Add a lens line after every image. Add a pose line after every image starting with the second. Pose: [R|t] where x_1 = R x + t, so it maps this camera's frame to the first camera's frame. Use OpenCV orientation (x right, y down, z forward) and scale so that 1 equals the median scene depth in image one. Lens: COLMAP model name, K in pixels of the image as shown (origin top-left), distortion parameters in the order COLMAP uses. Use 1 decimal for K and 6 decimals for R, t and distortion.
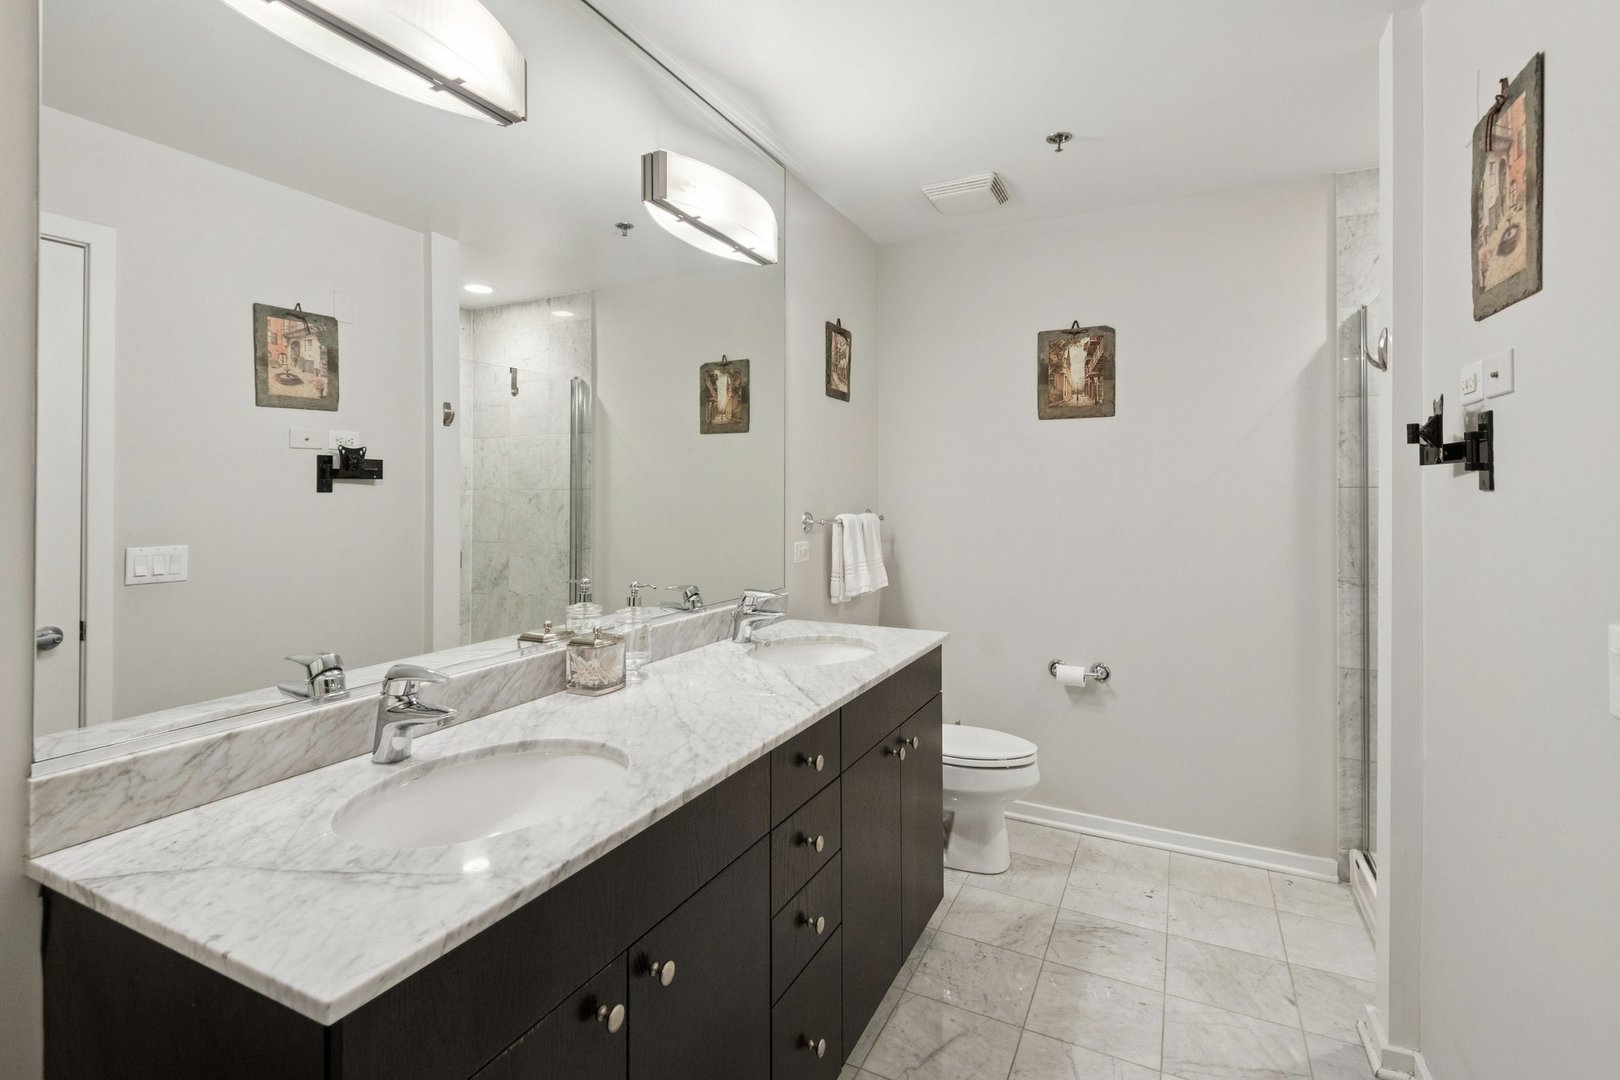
lens RADIAL K [[754.5, 0, 808.2], [0, 754.5, 483.8], [0, 0, 1]] dist [-0.000590, -0.000067]
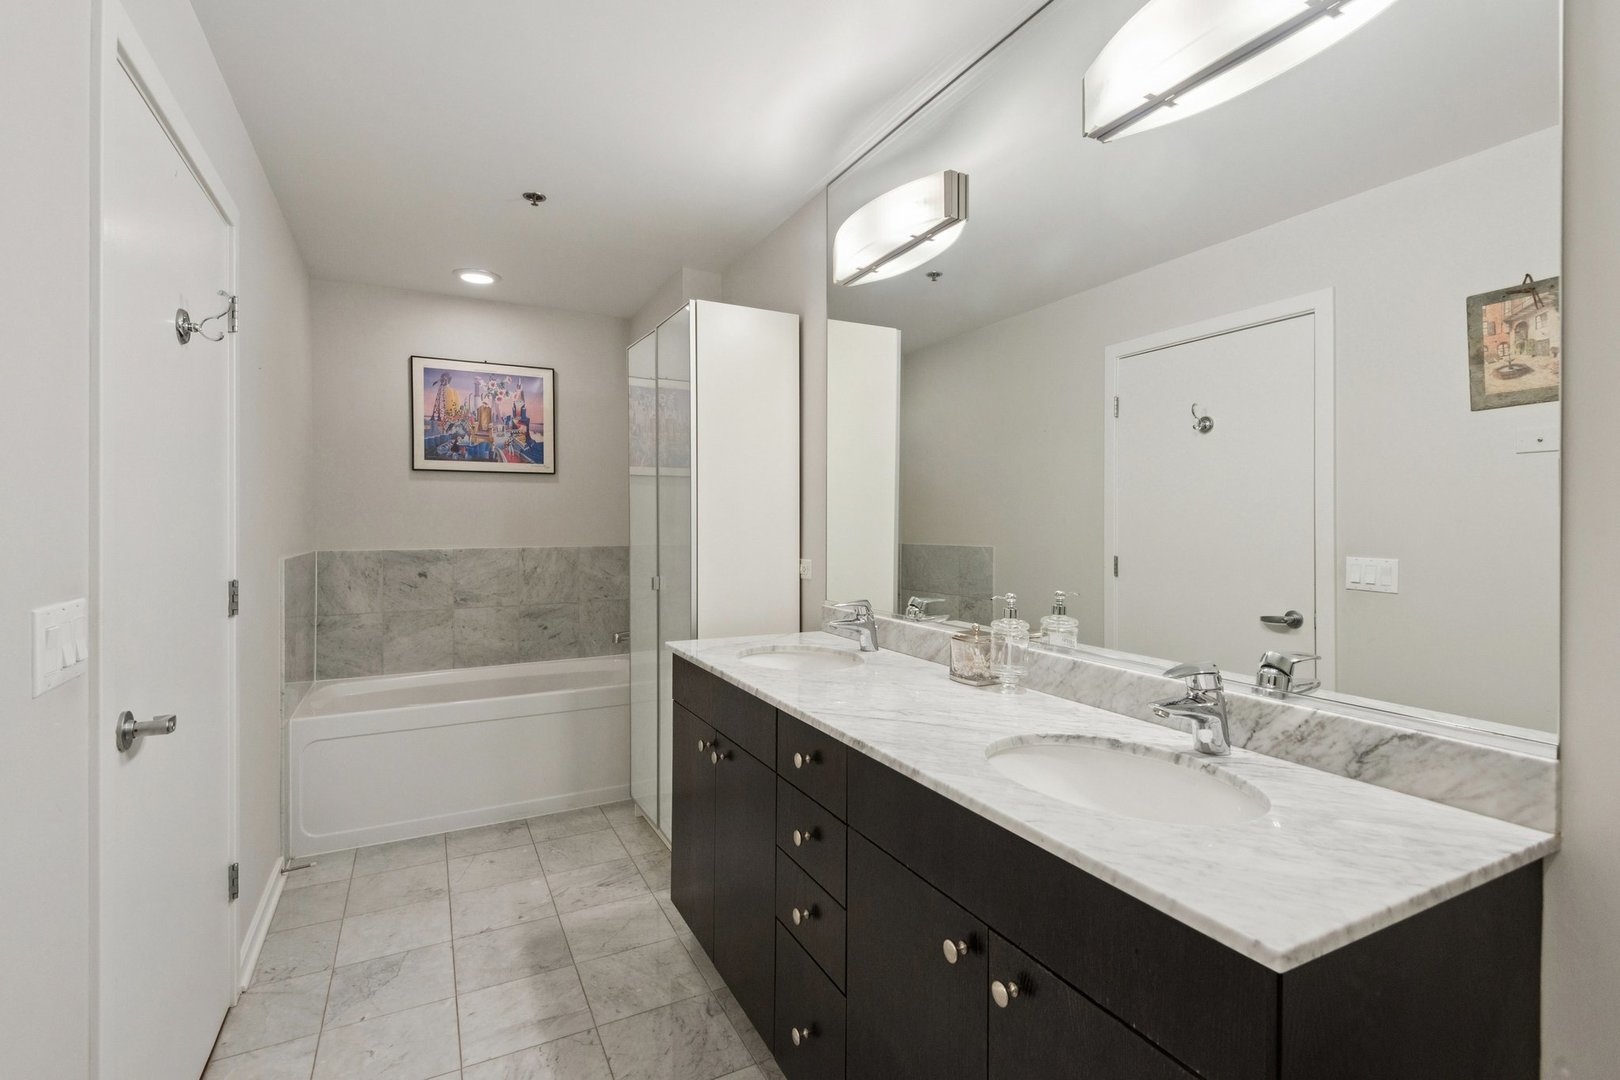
lens RADIAL K [[761.1, 0, 808.4], [0, 761.1, 513.6], [0, 0, 1]] dist [0.029875, -0.000161]
pose [[-0.593783, -0.004535, -0.804612, 0.465326], [0.004443, 0.999950, -0.008914, 0.022318], [0.804613, -0.008868, -0.593733, 0.895107]]
